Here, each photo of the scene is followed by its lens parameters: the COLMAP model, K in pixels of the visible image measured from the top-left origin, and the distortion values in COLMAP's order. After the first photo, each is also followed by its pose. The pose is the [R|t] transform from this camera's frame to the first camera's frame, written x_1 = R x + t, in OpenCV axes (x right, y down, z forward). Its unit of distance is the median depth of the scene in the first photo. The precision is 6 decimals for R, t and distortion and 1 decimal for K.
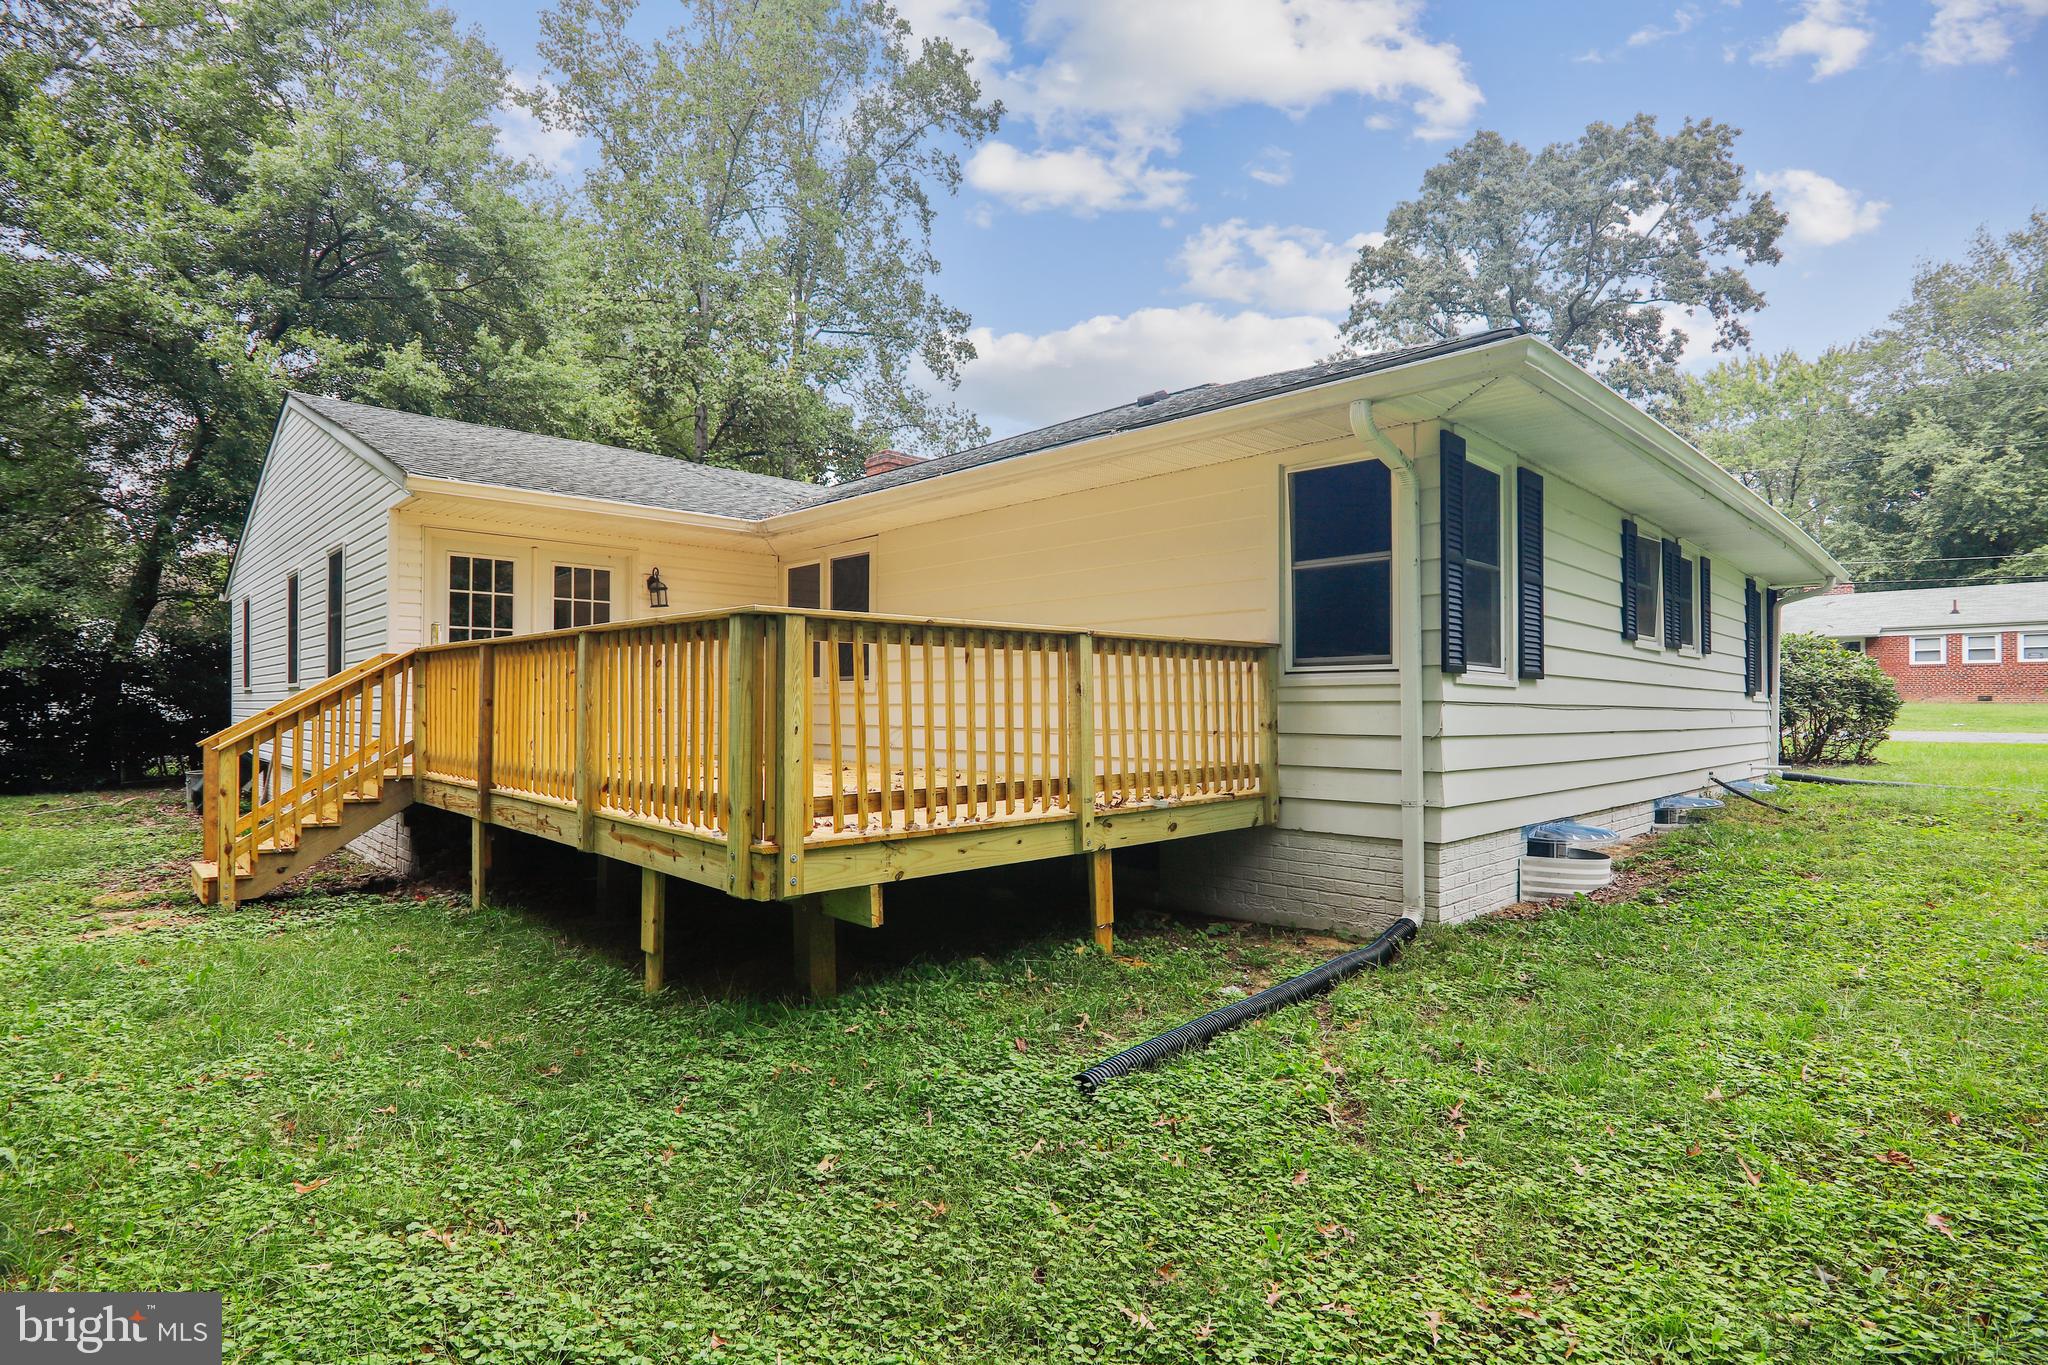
lens RADIAL K [[1005.0, 0, 1023.8], [0, 1005.0, 685.5], [0, 0, 1]] dist [-0.006113, -0.004125]
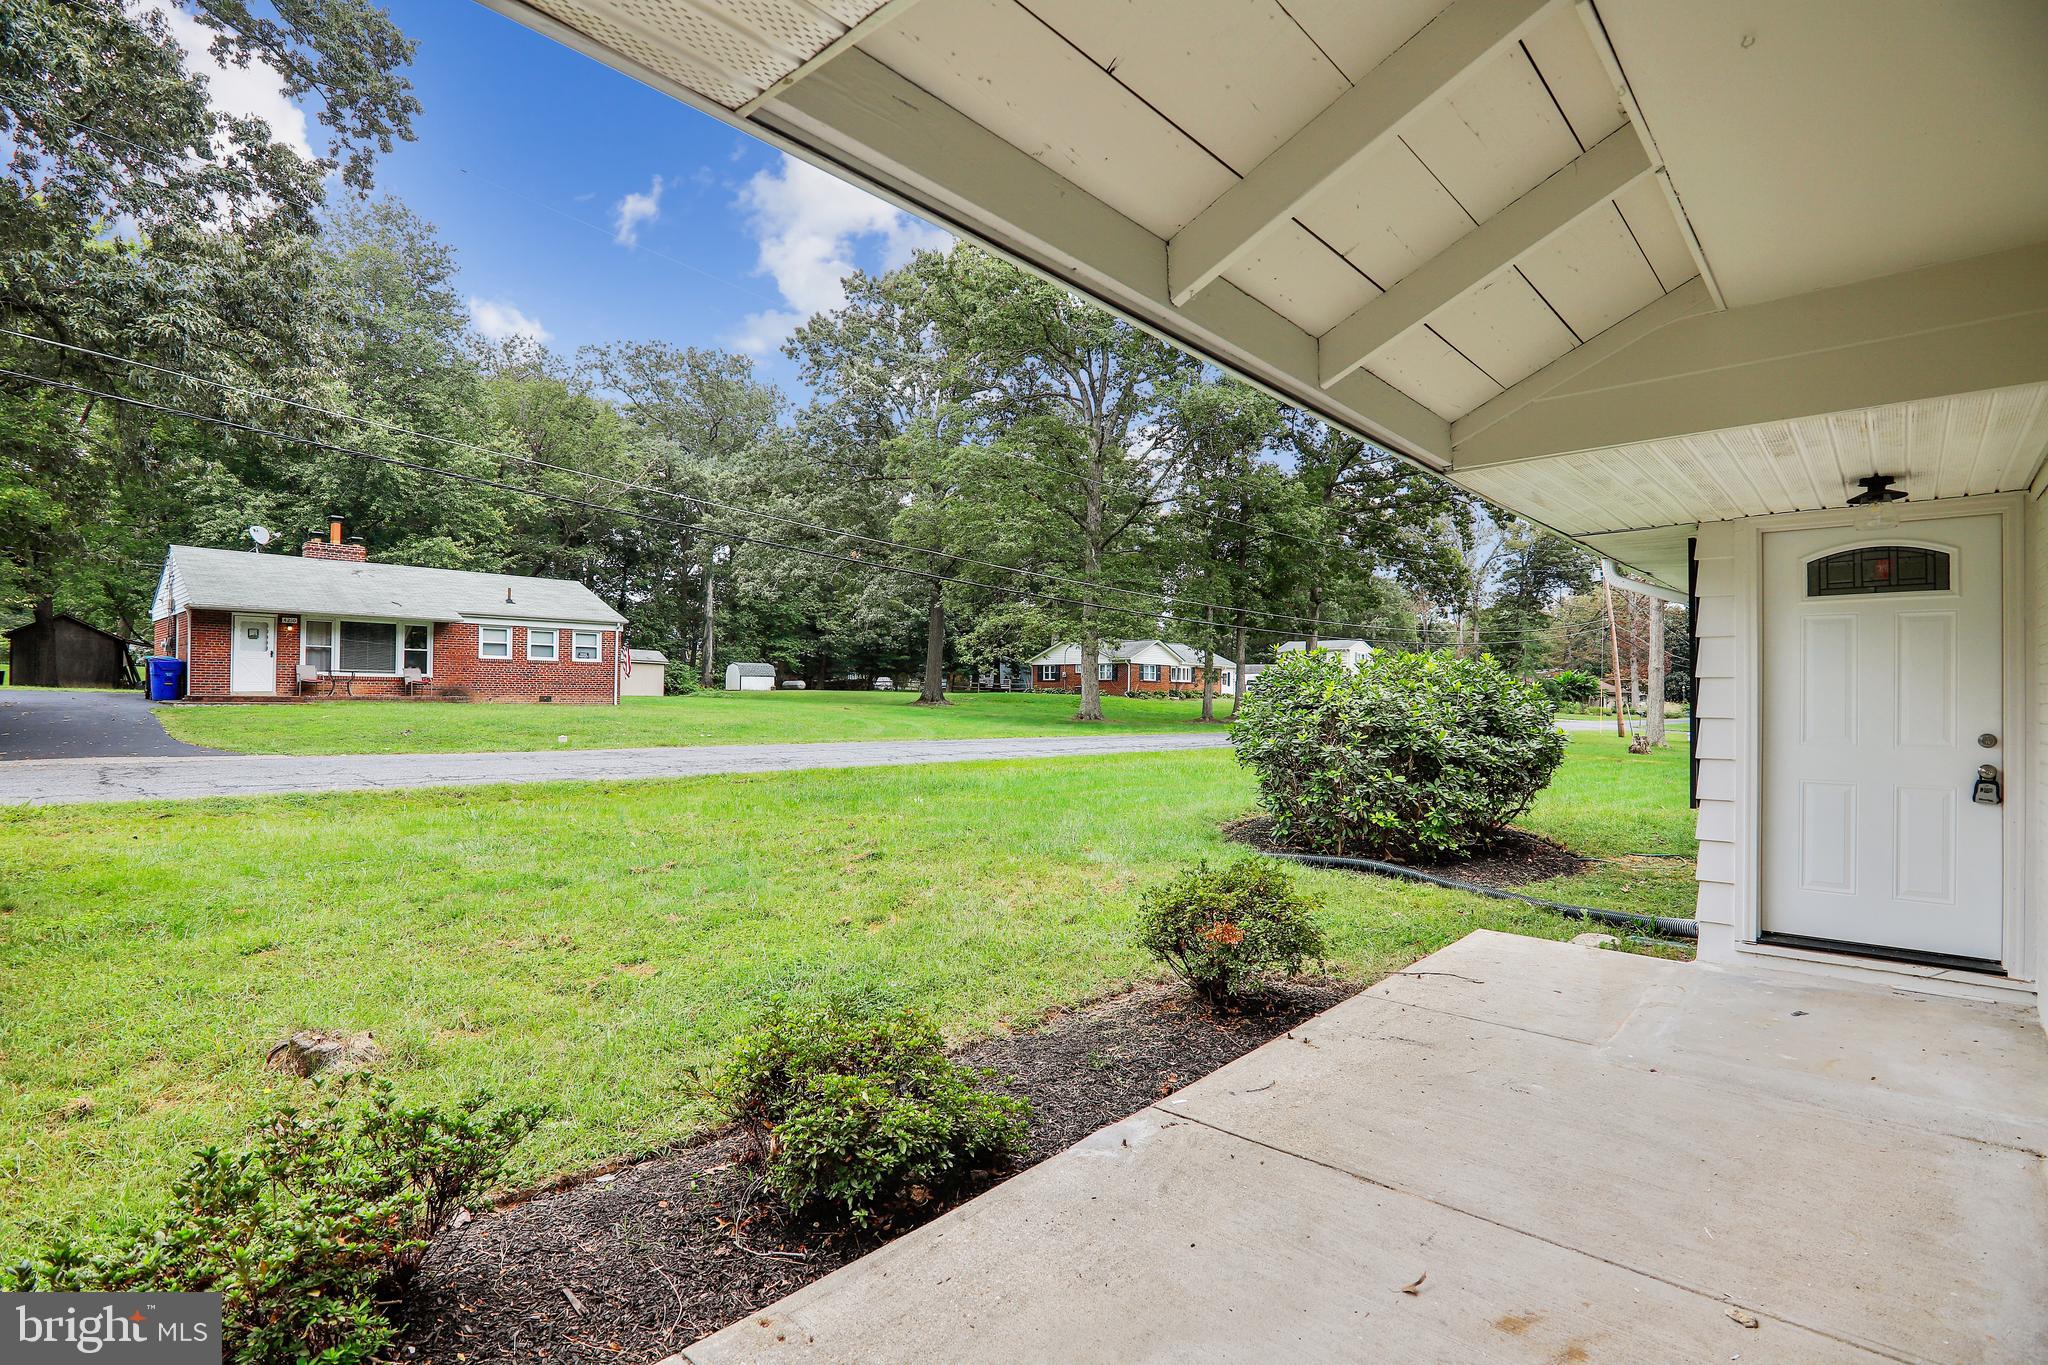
lens RADIAL K [[1005.0, 0, 1023.5], [0, 1005.0, 689.5], [0, 0, 1]] dist [-0.006113, -0.004125]
pose [[-0.078866, 0.008897, 0.996846, 0.003838], [-0.023319, 0.999670, -0.010767, 0.003853], [-0.996612, -0.024095, -0.078633, 0.624370]]
